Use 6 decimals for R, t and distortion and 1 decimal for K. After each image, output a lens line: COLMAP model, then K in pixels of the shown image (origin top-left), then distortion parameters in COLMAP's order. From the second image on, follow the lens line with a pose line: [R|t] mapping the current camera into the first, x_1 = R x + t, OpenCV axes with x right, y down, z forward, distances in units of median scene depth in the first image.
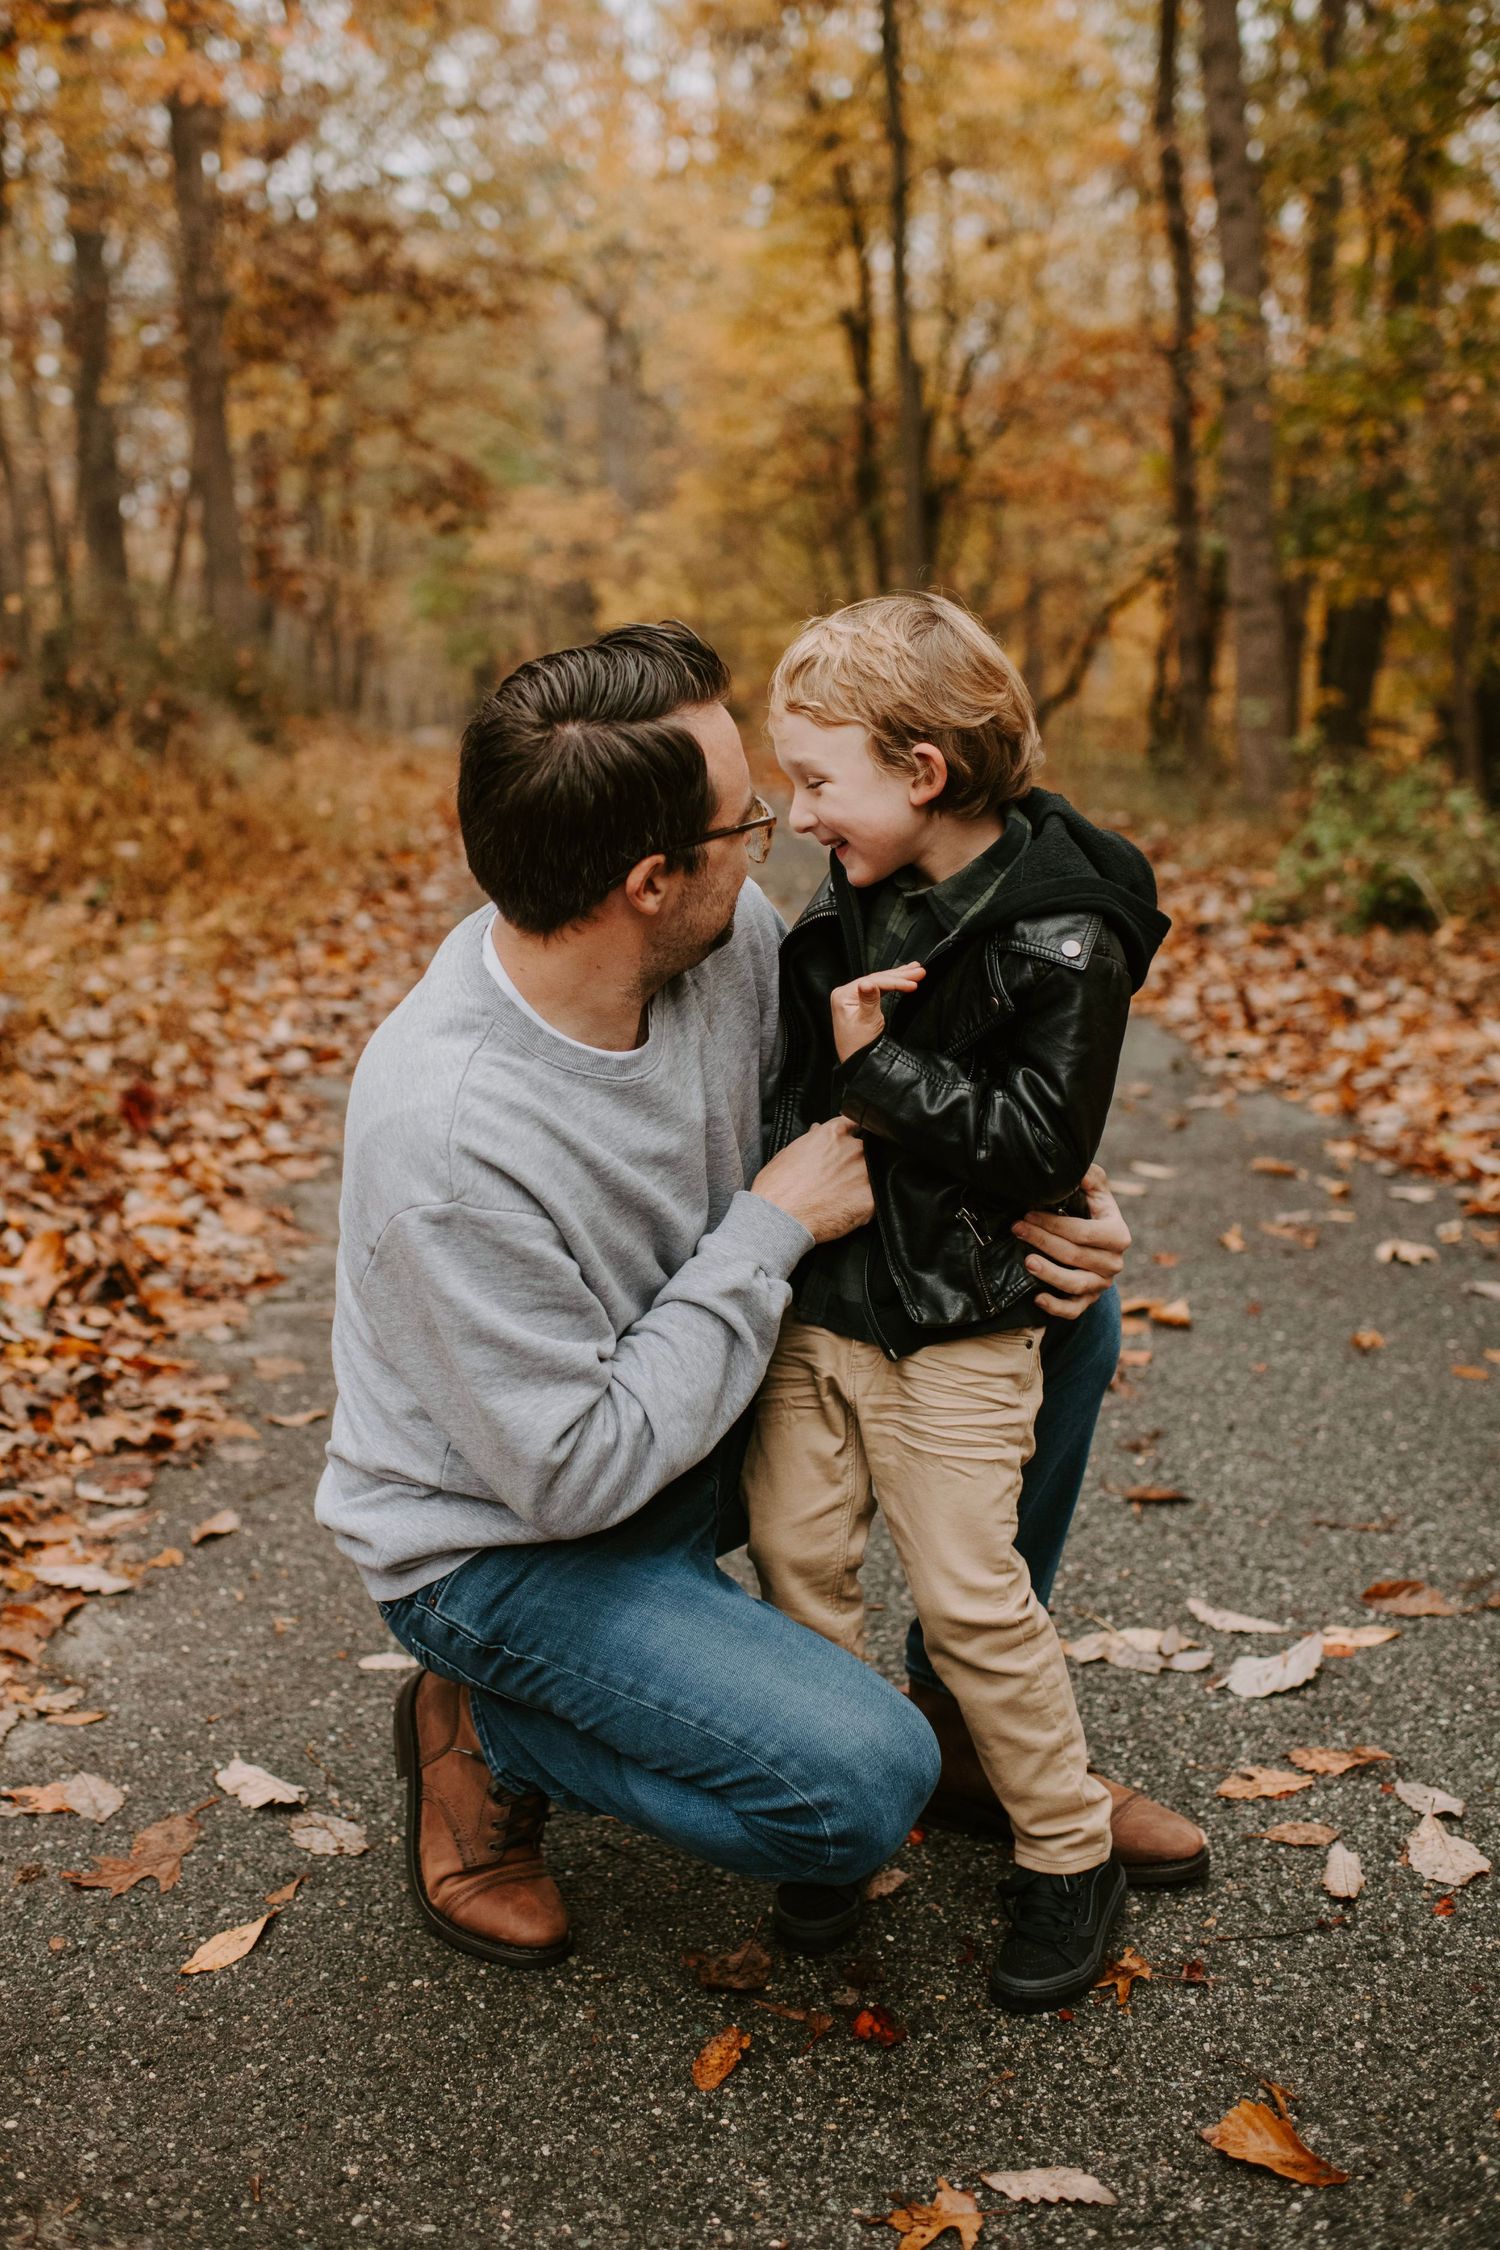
lens RADIAL K [[2540.1, 0, 668.7], [0, 2540.1, 1027.5], [0, 0, 1]] dist [-0.092748, 0.071075]
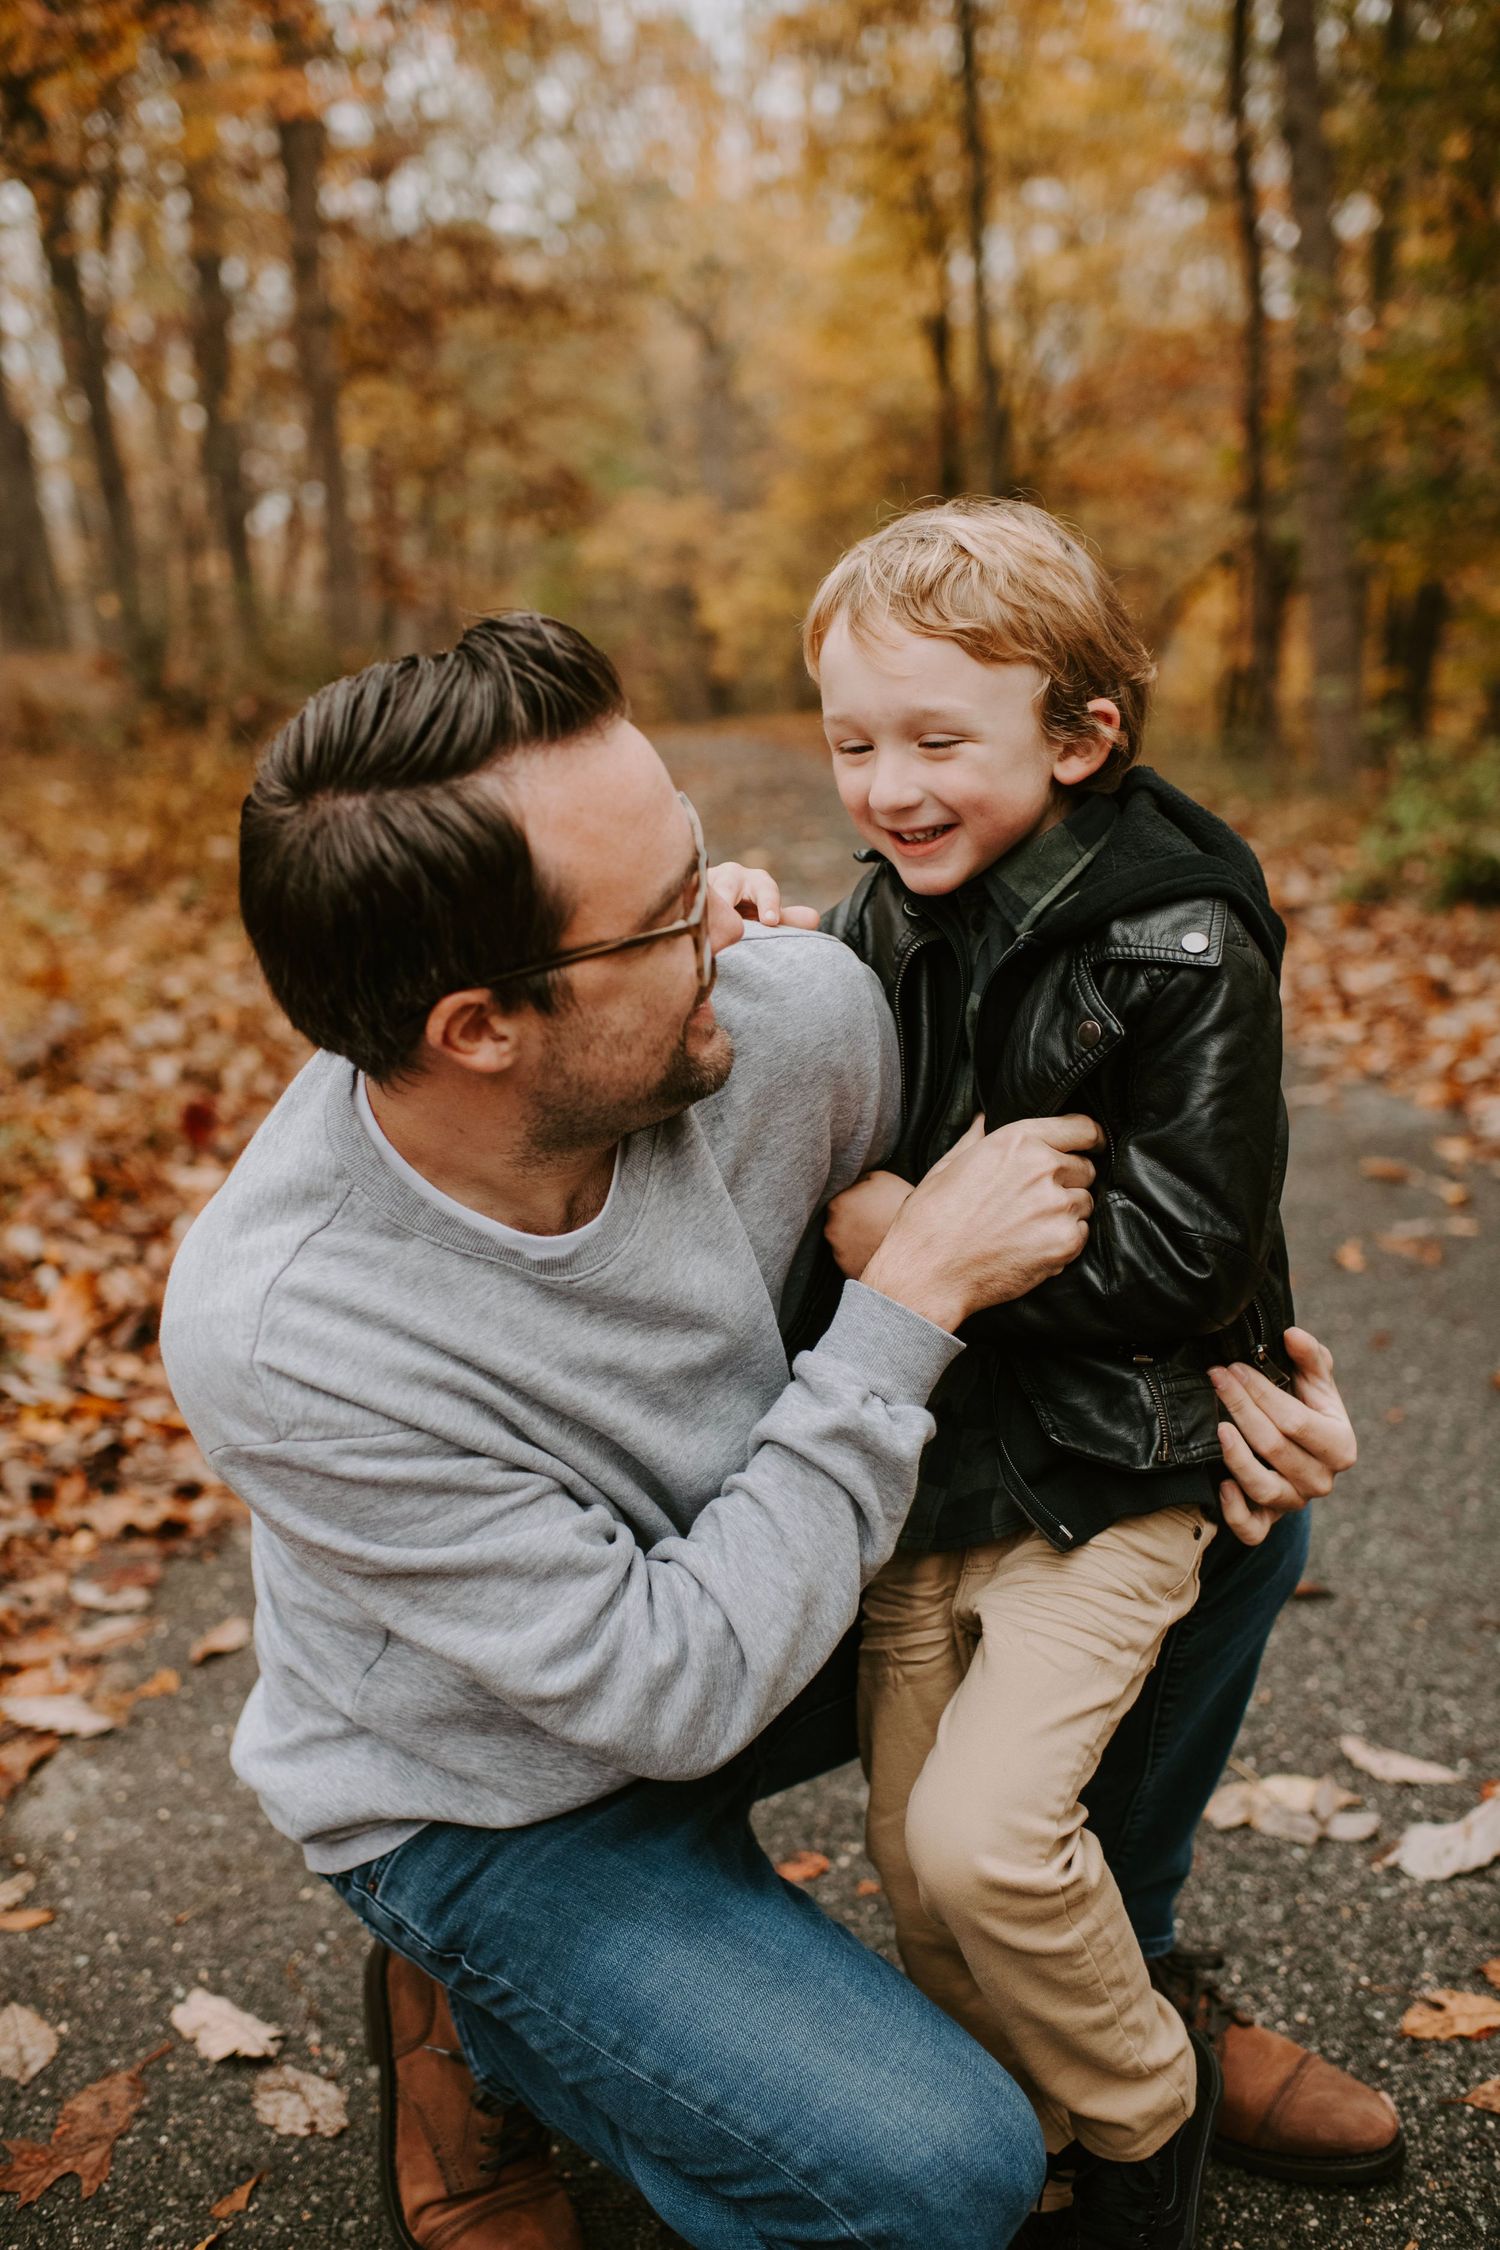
lens RADIAL K [[2312.3, 0, 729.4], [0, 2312.3, 1136.9], [0, 0, 1]] dist [-0.102958, 0.109225]
pose [[0.999701, -0.014044, -0.020031, 0.013582], [0.015261, 0.997963, 0.061945, -0.020138], [0.019120, -0.062232, 0.997879, 0.184405]]
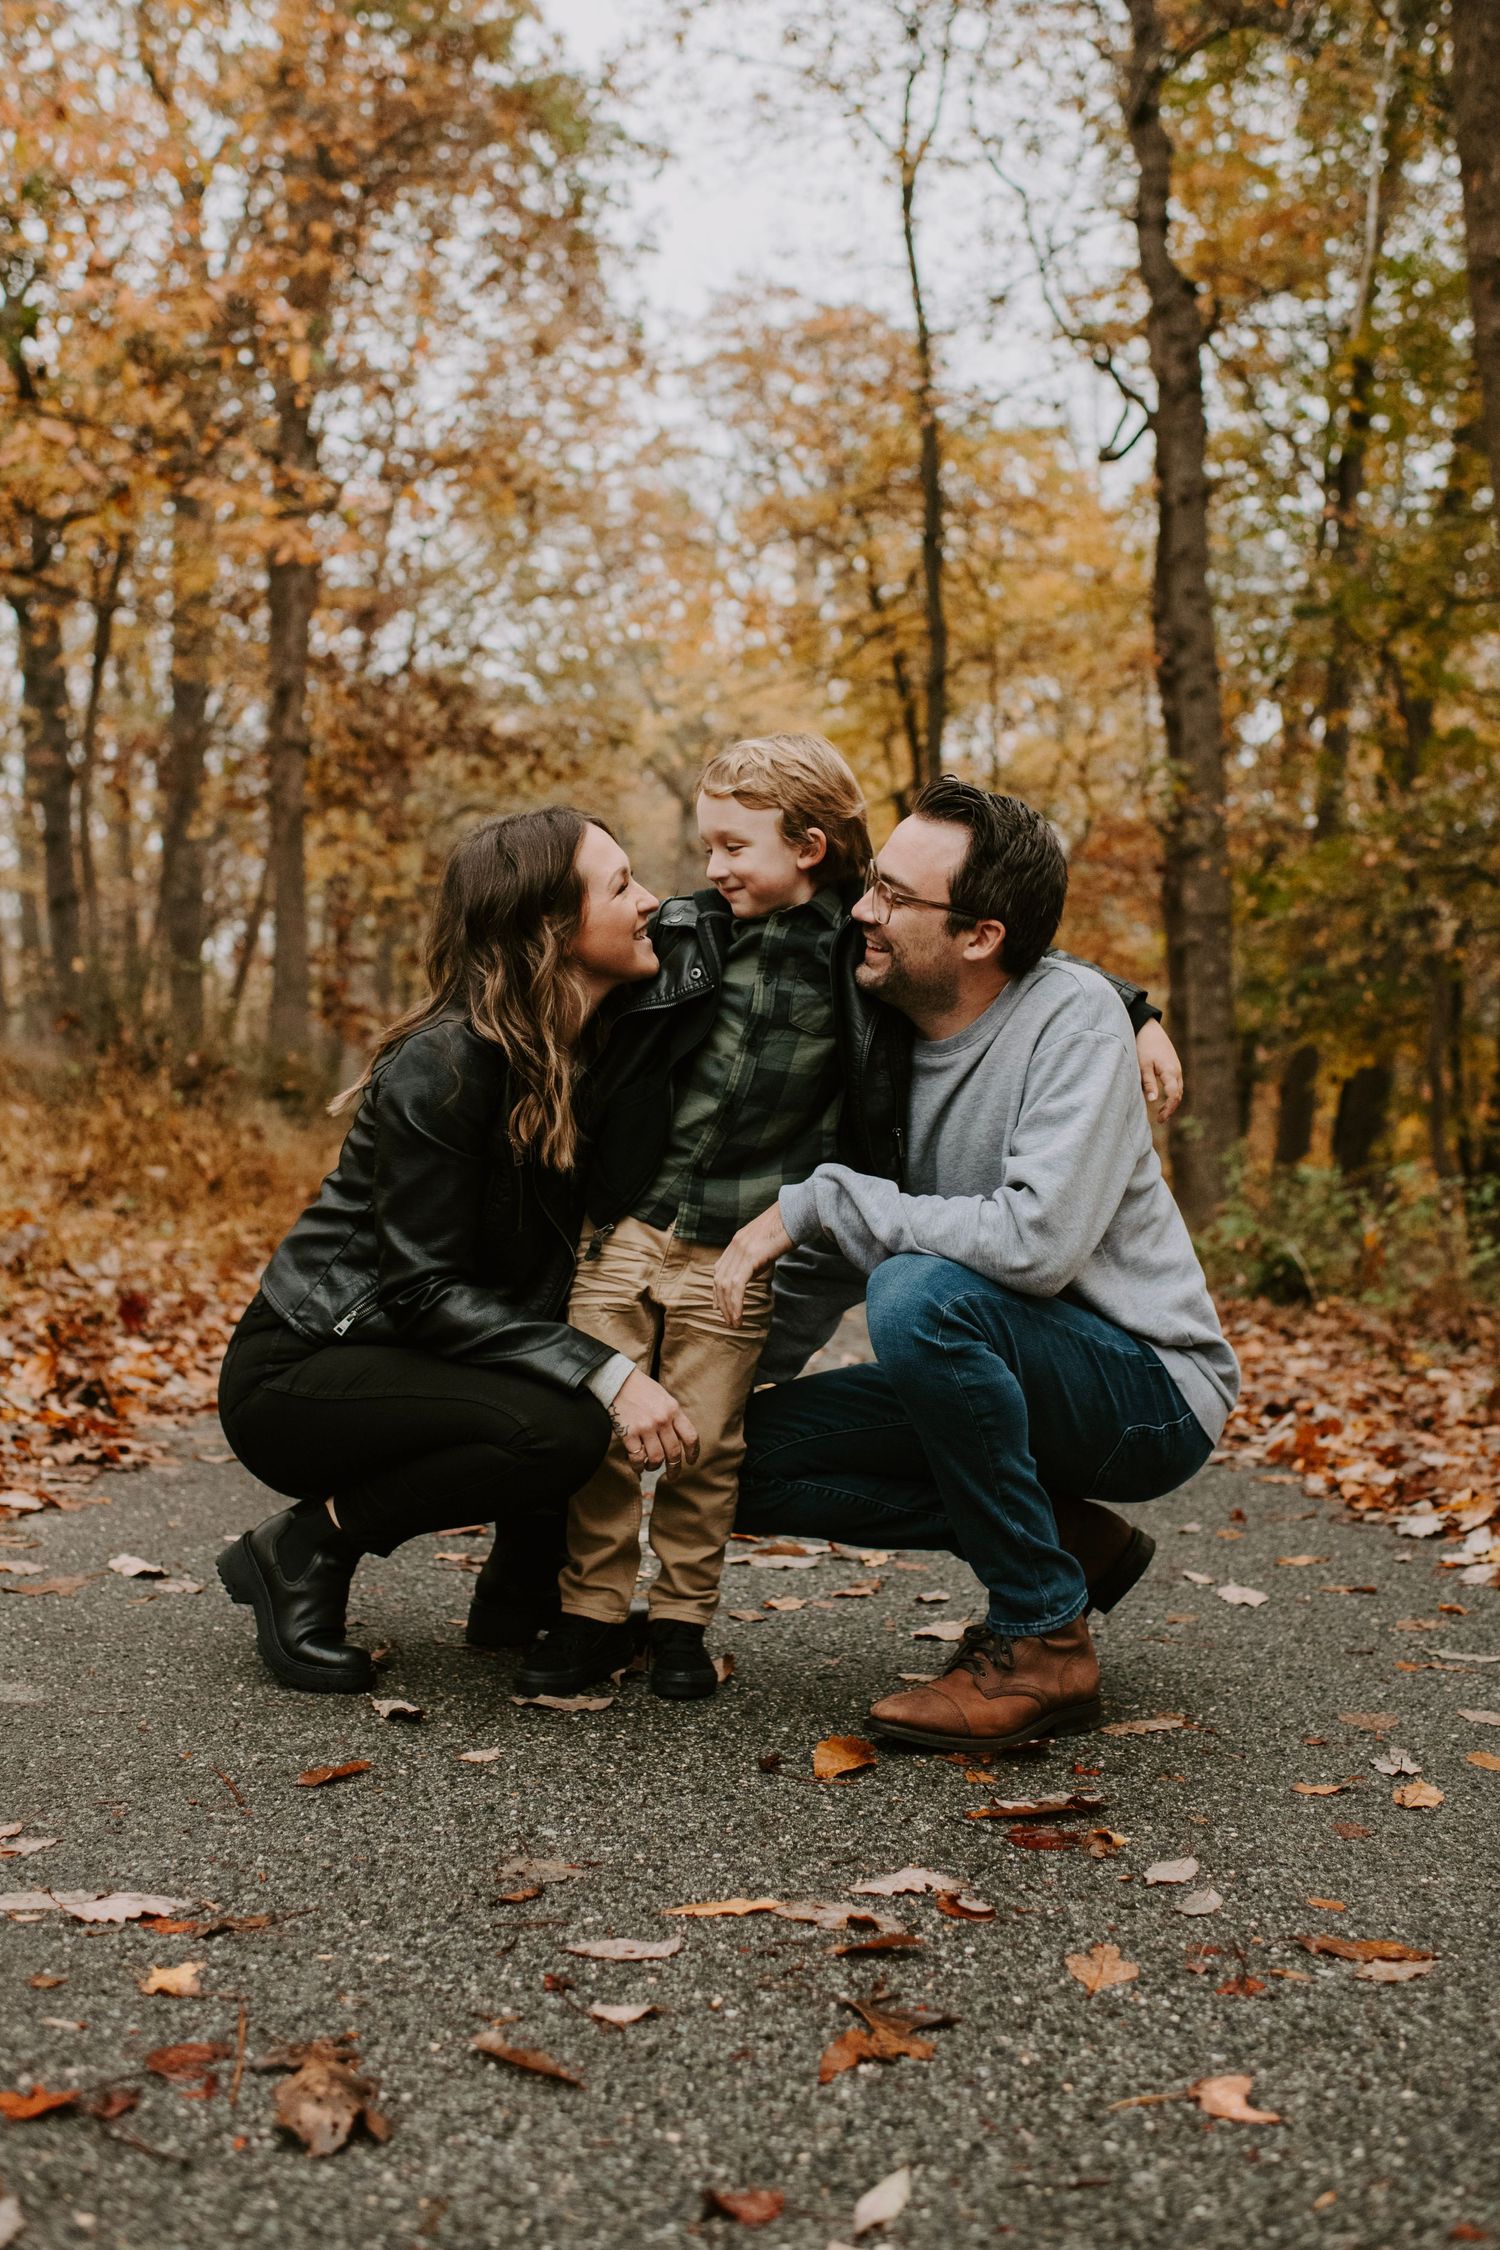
lens RADIAL K [[2601.4, 0, 741.5], [0, 2601.4, 1053.7], [0, 0, 1]] dist [-0.080686, 0.027214]
pose [[0.998702, 0.050500, -0.006571, 0.120290], [-0.050853, 0.982049, -0.181641, 0.171451], [-0.002720, 0.181739, 0.983343, -0.350035]]
